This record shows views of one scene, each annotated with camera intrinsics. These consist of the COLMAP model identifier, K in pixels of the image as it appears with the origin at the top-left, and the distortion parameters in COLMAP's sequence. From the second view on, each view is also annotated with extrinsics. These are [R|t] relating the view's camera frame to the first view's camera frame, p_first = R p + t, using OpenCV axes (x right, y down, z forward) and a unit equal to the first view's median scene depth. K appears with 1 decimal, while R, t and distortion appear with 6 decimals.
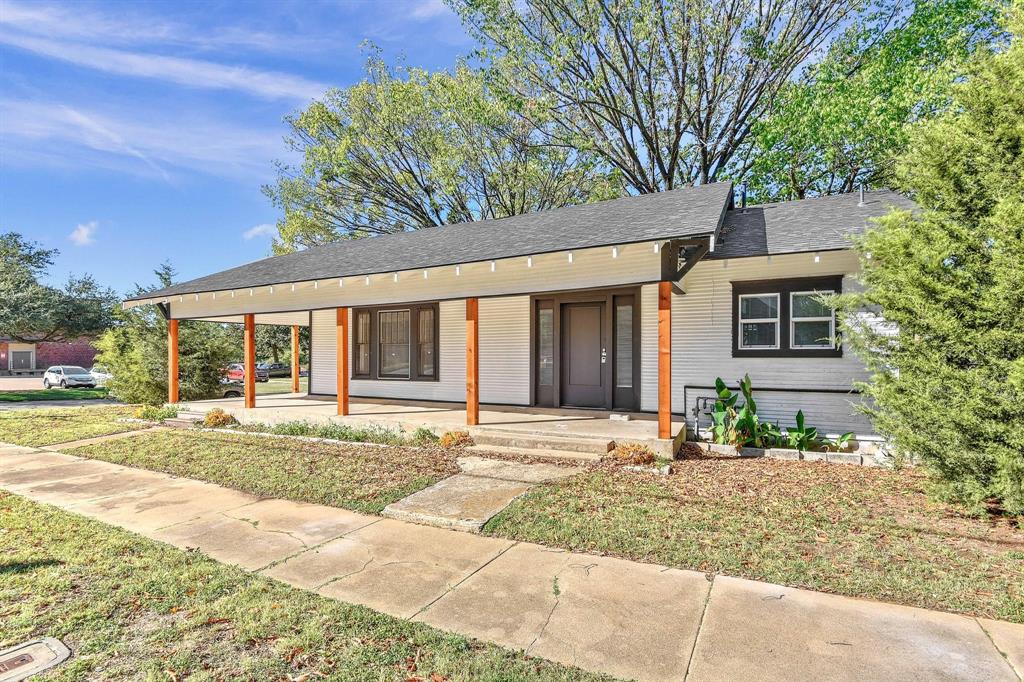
lens RADIAL K [[500.5, 0, 522.4], [0, 500.5, 344.1], [0, 0, 1]] dist [-0.011478, -0.002461]
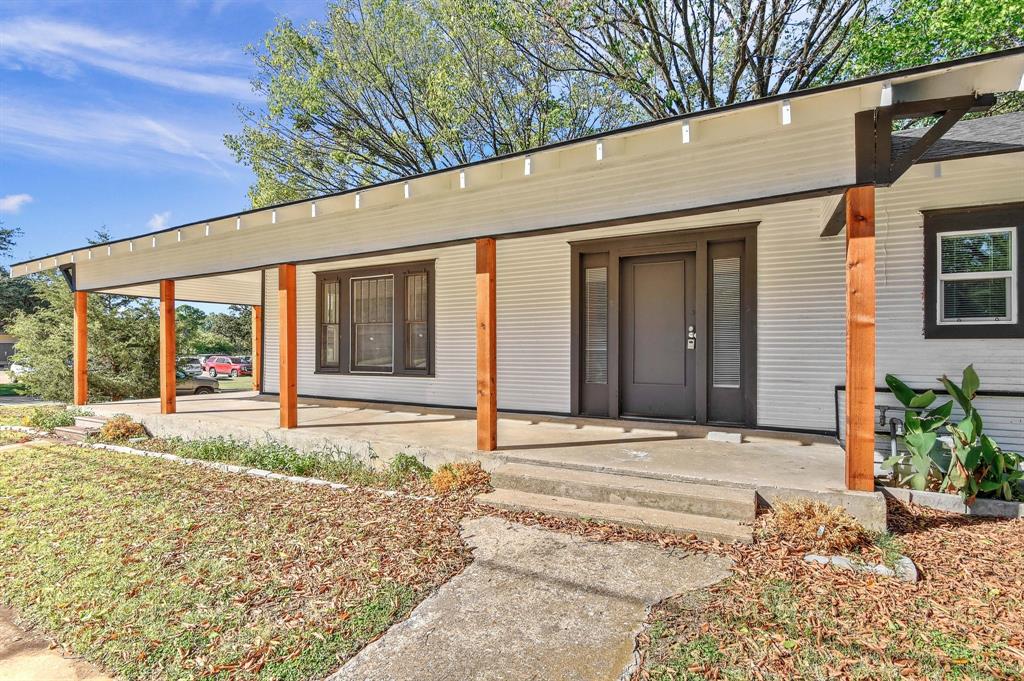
lens RADIAL K [[500.5, 0, 509.3], [0, 500.5, 340.7], [0, 0, 1]] dist [-0.011478, -0.002461]
pose [[0.999516, 0.001656, -0.031060, -0.049917], [-0.001555, 0.999993, 0.003283, 0.025817], [0.031065, -0.003233, 0.999512, 0.369110]]
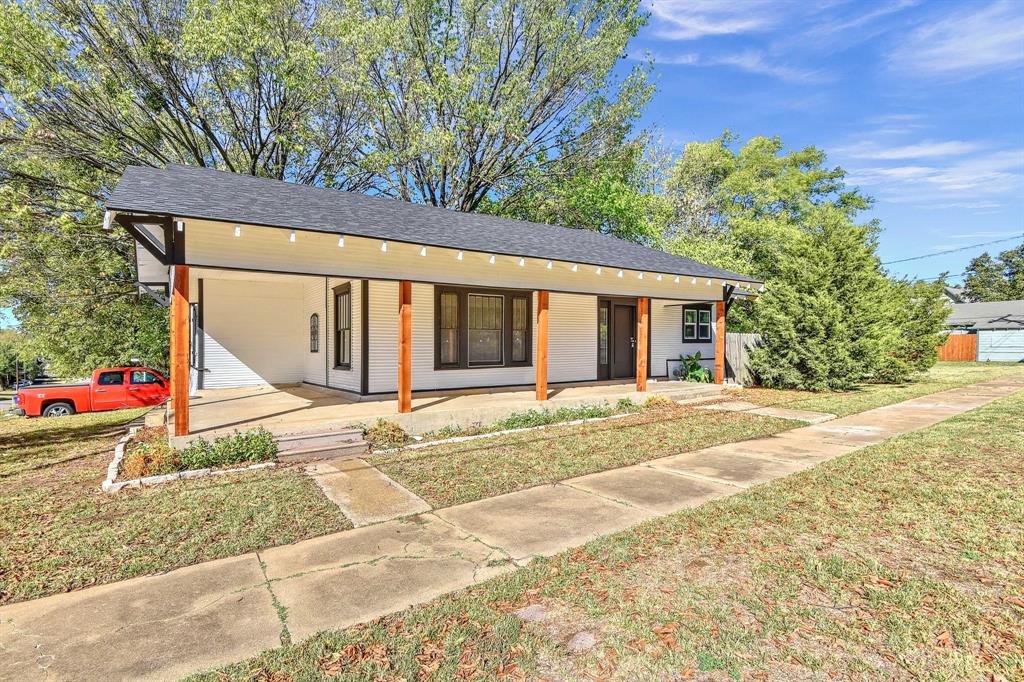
lens RADIAL K [[436.8, 0, 514.7], [0, 436.8, 345.3], [0, 0, 1]] dist [-0.000596, 0.000001]
pose [[0.517869, -0.004876, 0.855446, -1.175879], [-0.020616, 0.999622, 0.018178, 0.016566], [-0.855211, -0.027050, 0.517573, 0.650051]]
